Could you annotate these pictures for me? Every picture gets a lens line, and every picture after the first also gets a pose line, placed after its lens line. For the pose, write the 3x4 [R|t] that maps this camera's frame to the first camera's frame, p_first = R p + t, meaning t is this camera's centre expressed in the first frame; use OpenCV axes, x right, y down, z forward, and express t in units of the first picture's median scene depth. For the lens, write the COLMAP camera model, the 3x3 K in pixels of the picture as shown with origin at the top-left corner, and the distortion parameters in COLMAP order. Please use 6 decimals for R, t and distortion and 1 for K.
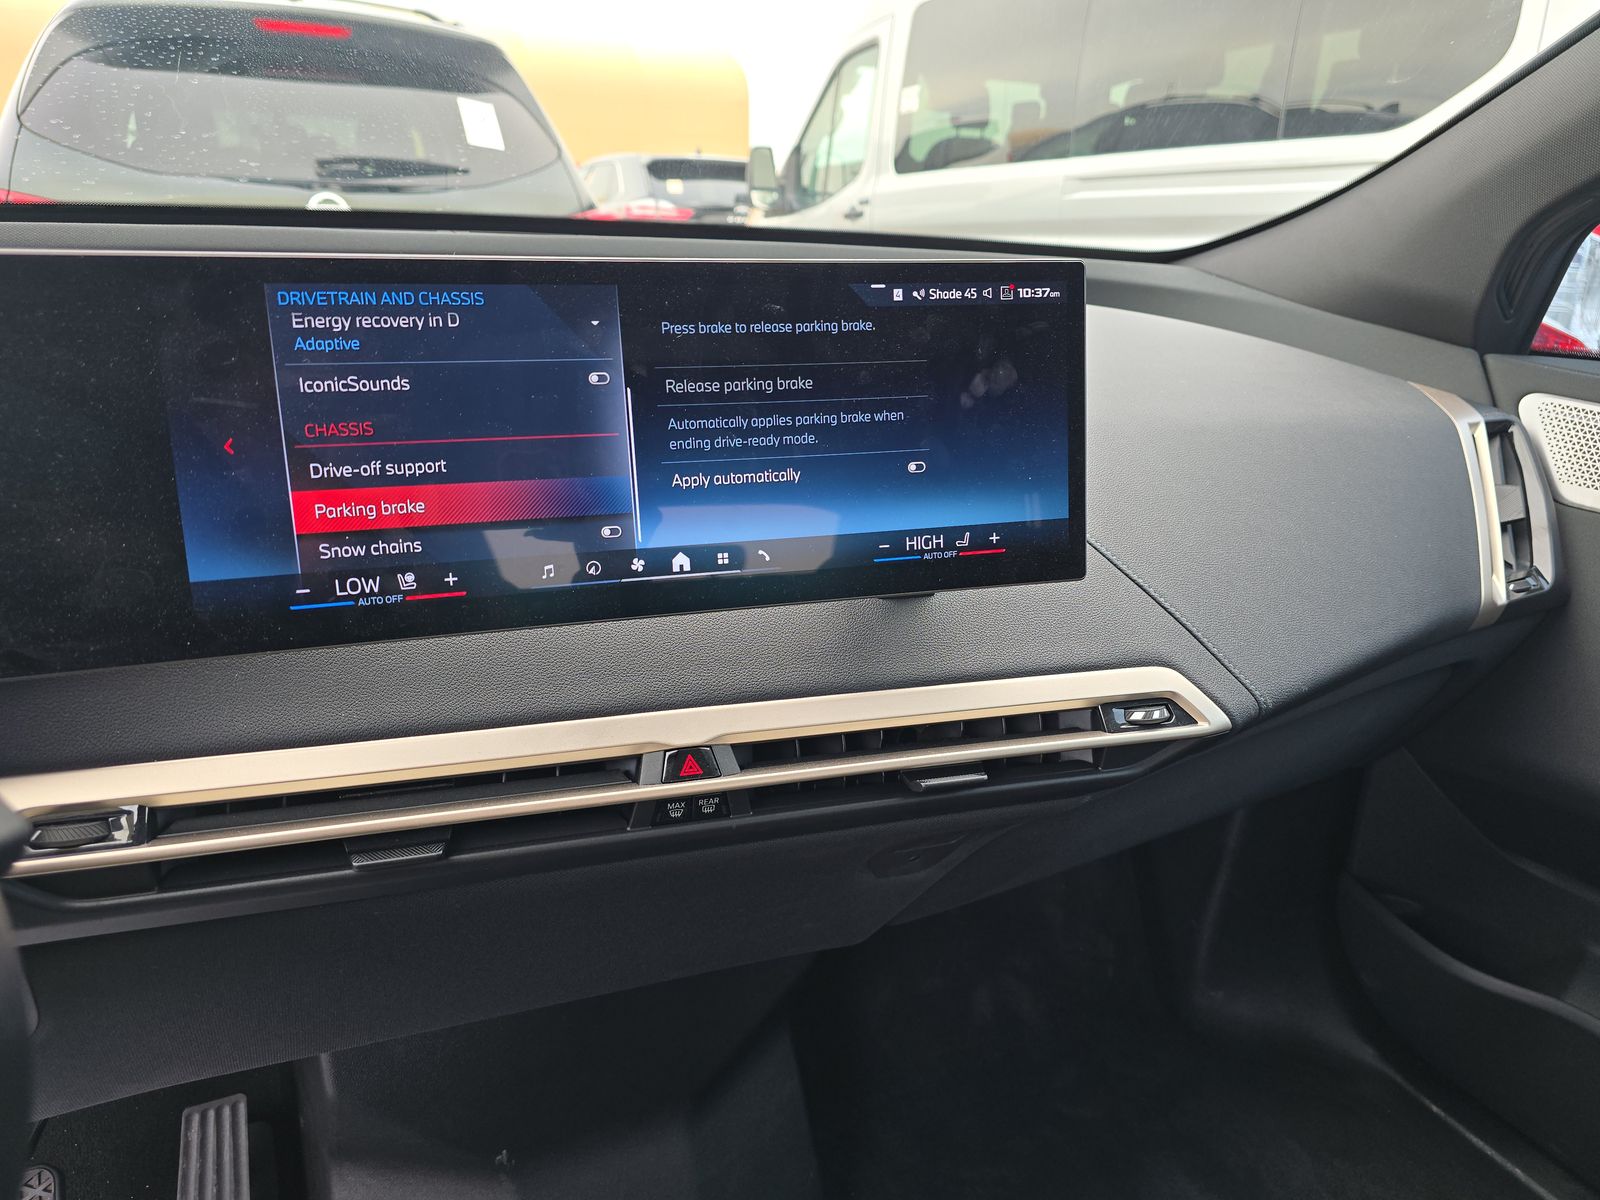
lens RADIAL K [[1102.1, 0, 797.7], [0, 1102.1, 594.7], [0, 0, 1]] dist [0.013623, -0.013652]
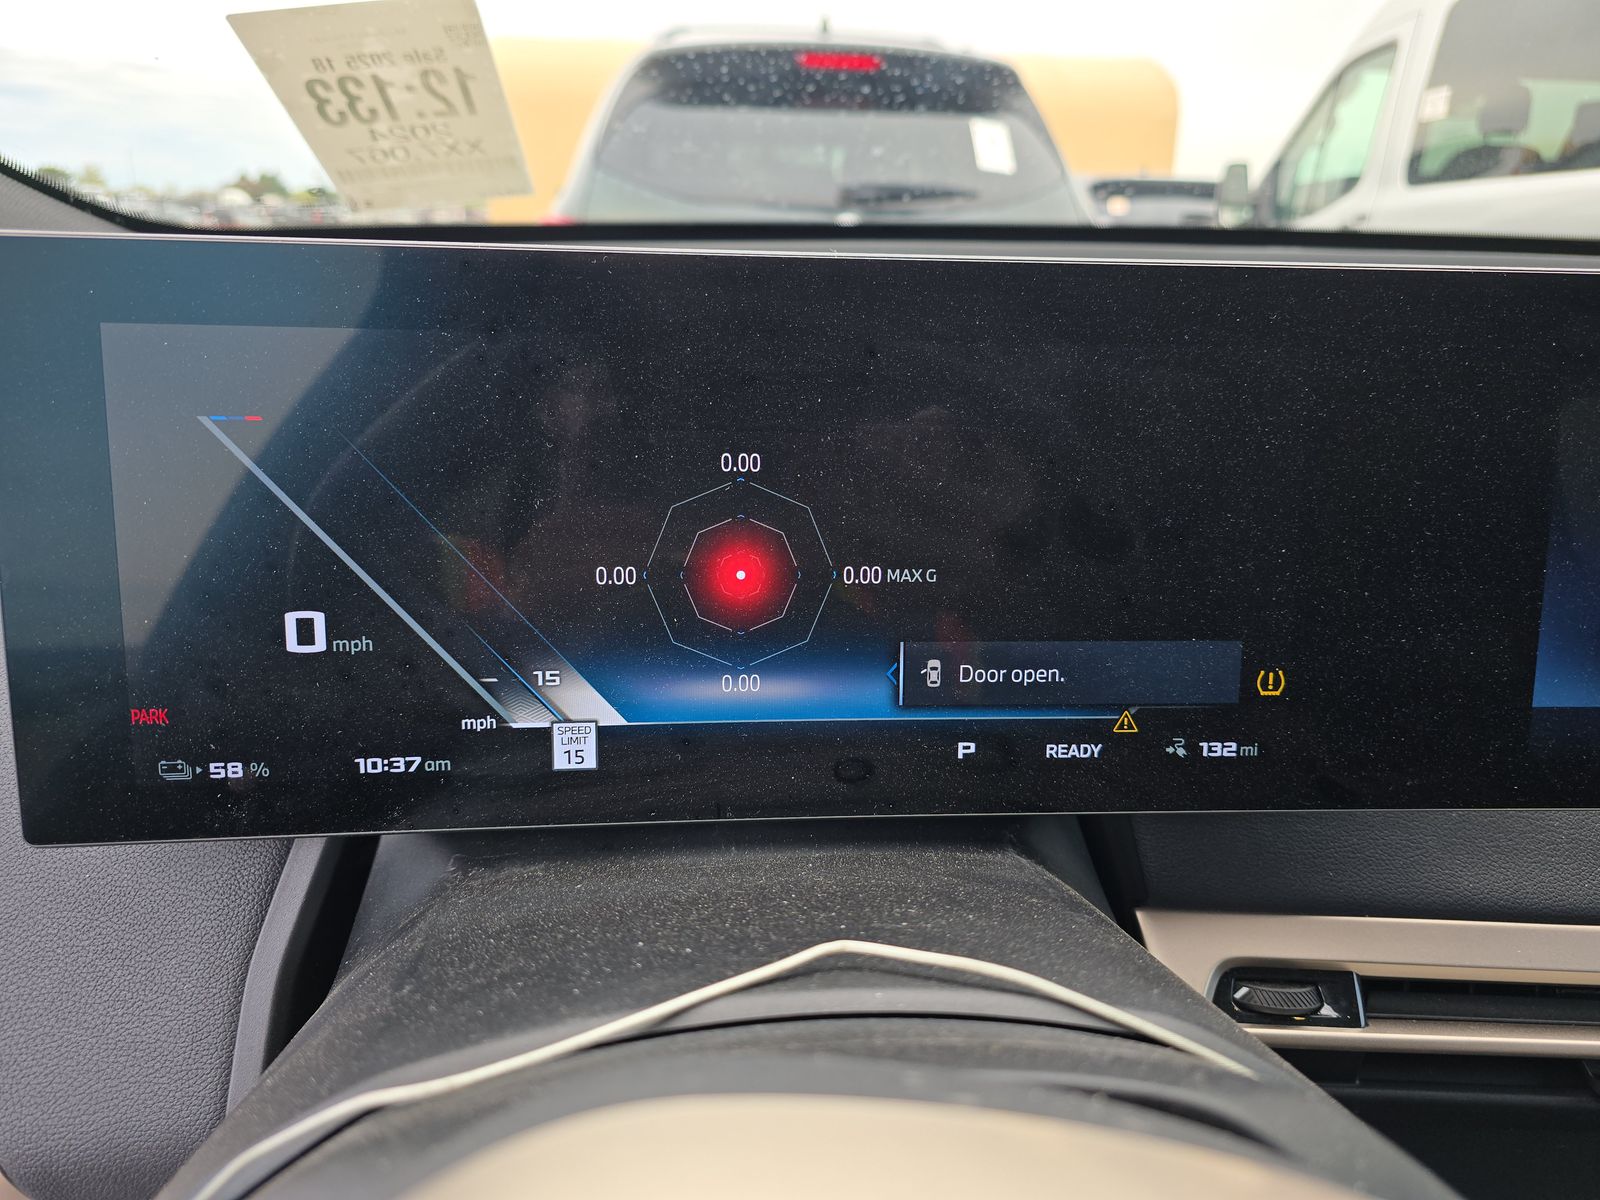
lens RADIAL K [[1102.1, 0, 782.2], [0, 1102.1, 563.6], [0, 0, 1]] dist [0.013623, -0.013652]
pose [[0.945839, 0.083715, -0.313657, -0.699182], [-0.097592, 0.994810, -0.028776, -0.032017], [0.309620, 0.057828, 0.949100, 0.112516]]
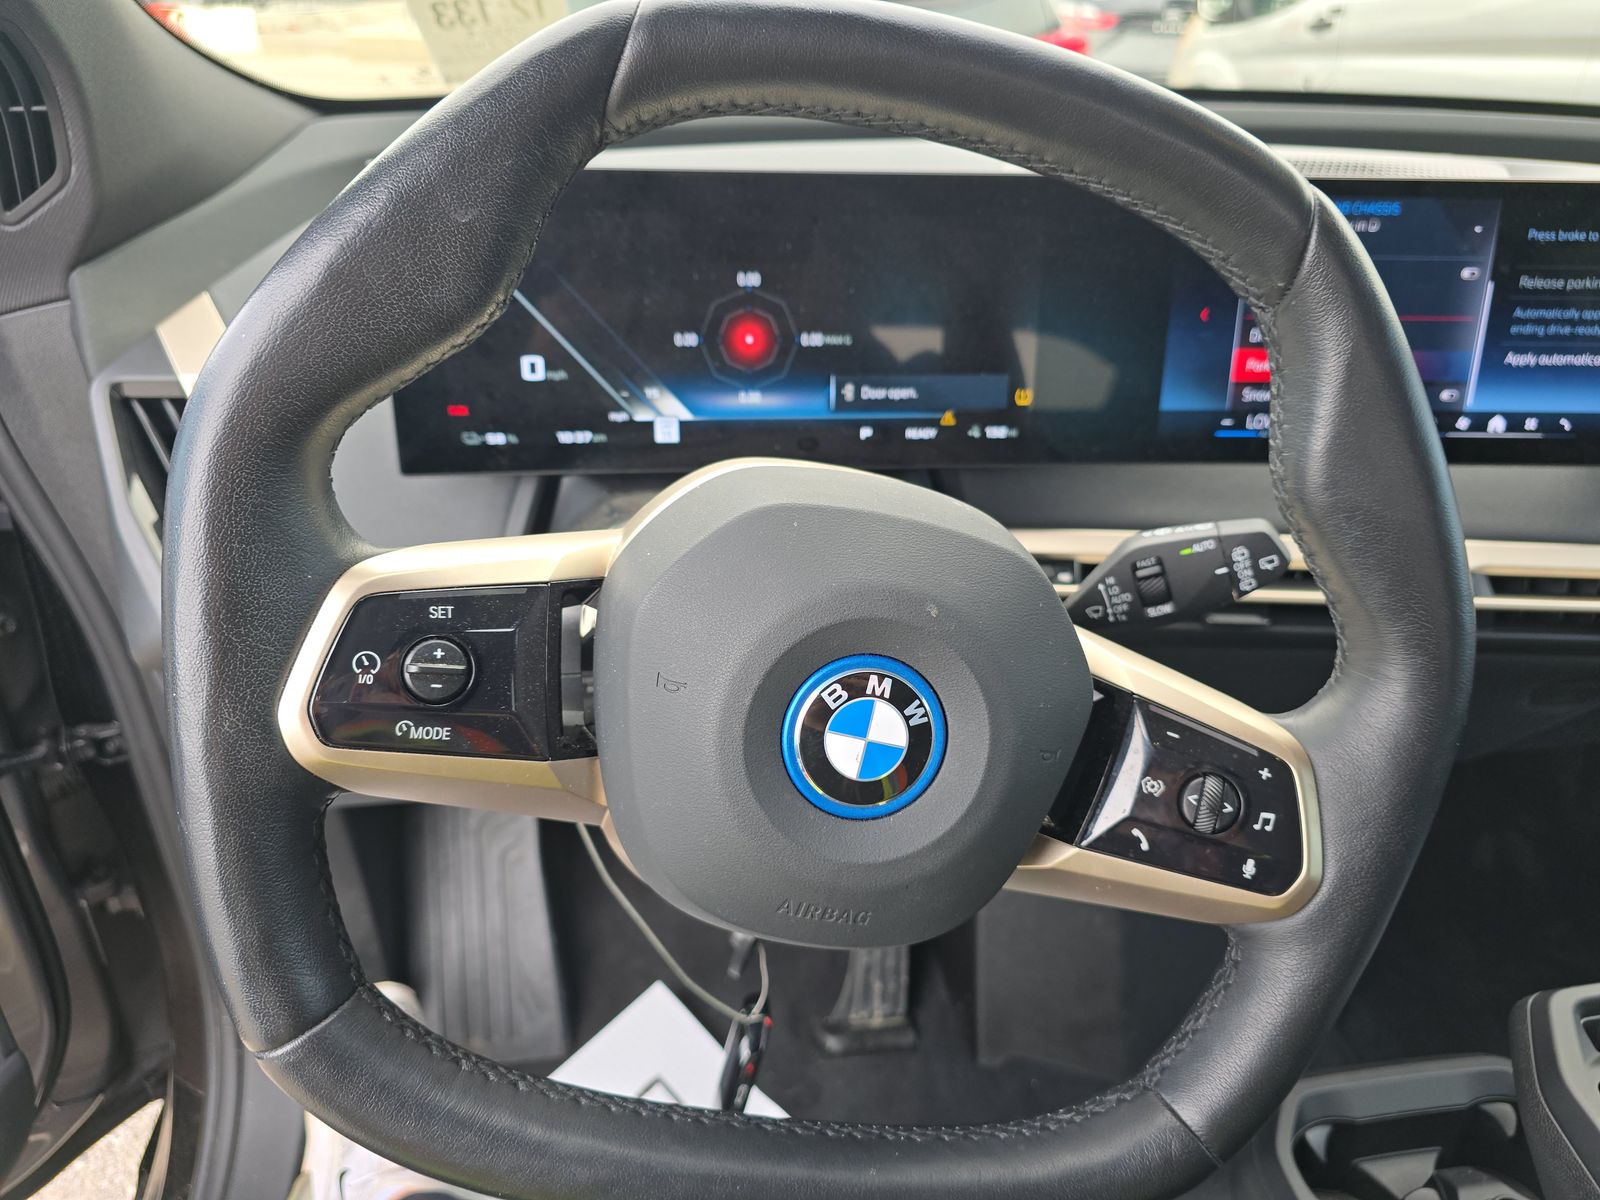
lens RADIAL K [[1102.1, 0, 798.0], [0, 1102.1, 609.8], [0, 0, 1]] dist [0.013623, -0.013652]
pose [[0.951506, 0.133488, -0.277158, -0.489993], [-0.091780, 0.983100, 0.158402, 0.053321], [0.293619, -0.125283, 0.947677, -0.473231]]
